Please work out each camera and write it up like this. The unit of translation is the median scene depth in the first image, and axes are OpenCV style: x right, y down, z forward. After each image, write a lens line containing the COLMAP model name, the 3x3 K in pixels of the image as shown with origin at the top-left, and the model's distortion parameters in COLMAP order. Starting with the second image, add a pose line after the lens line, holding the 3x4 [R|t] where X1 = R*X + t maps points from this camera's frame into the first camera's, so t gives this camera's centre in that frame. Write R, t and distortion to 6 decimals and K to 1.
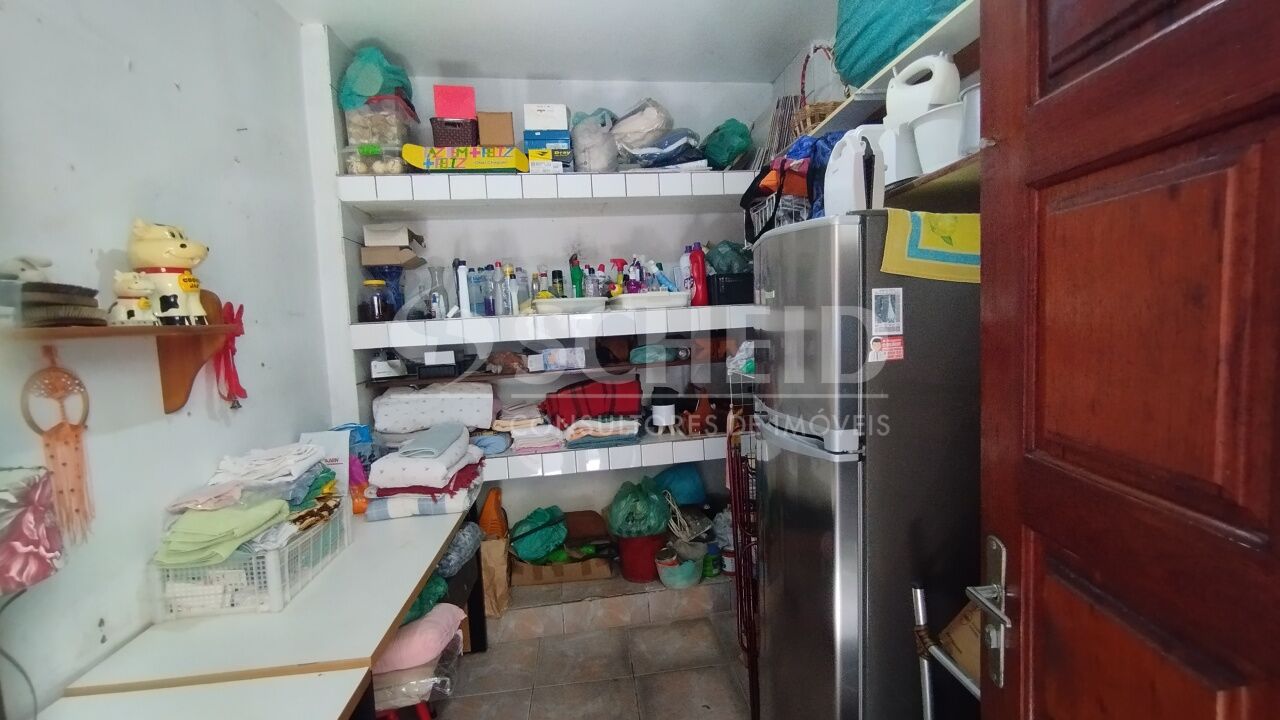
lens RADIAL K [[592.2, 0, 640.0], [0, 592.2, 360.0], [0, 0, 1]] dist [-0.001795, 0.000399]
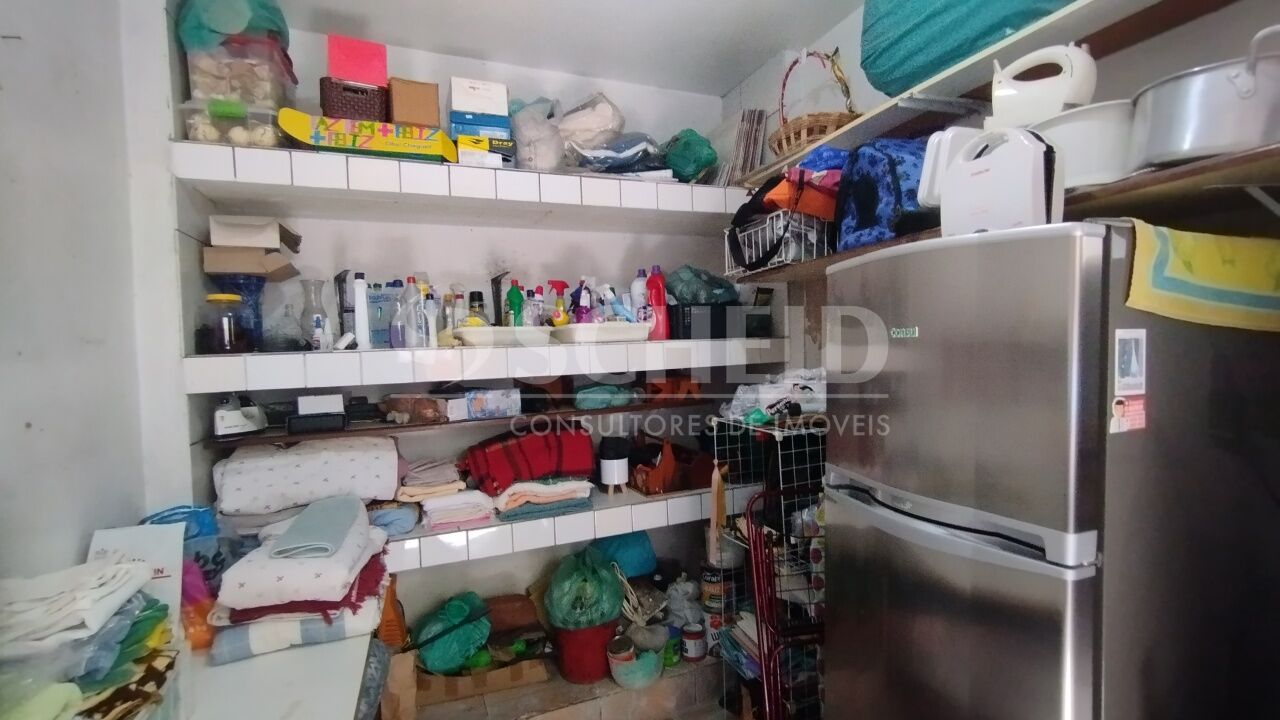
lens RADIAL K [[592.2, 0, 640.0], [0, 592.2, 360.0], [0, 0, 1]] dist [-0.001795, 0.000399]
pose [[0.968497, 0.012409, 0.248714, -0.143293], [0.000243, 0.998710, -0.050774, -0.021142], [-0.249023, 0.049235, 0.967245, 0.201559]]
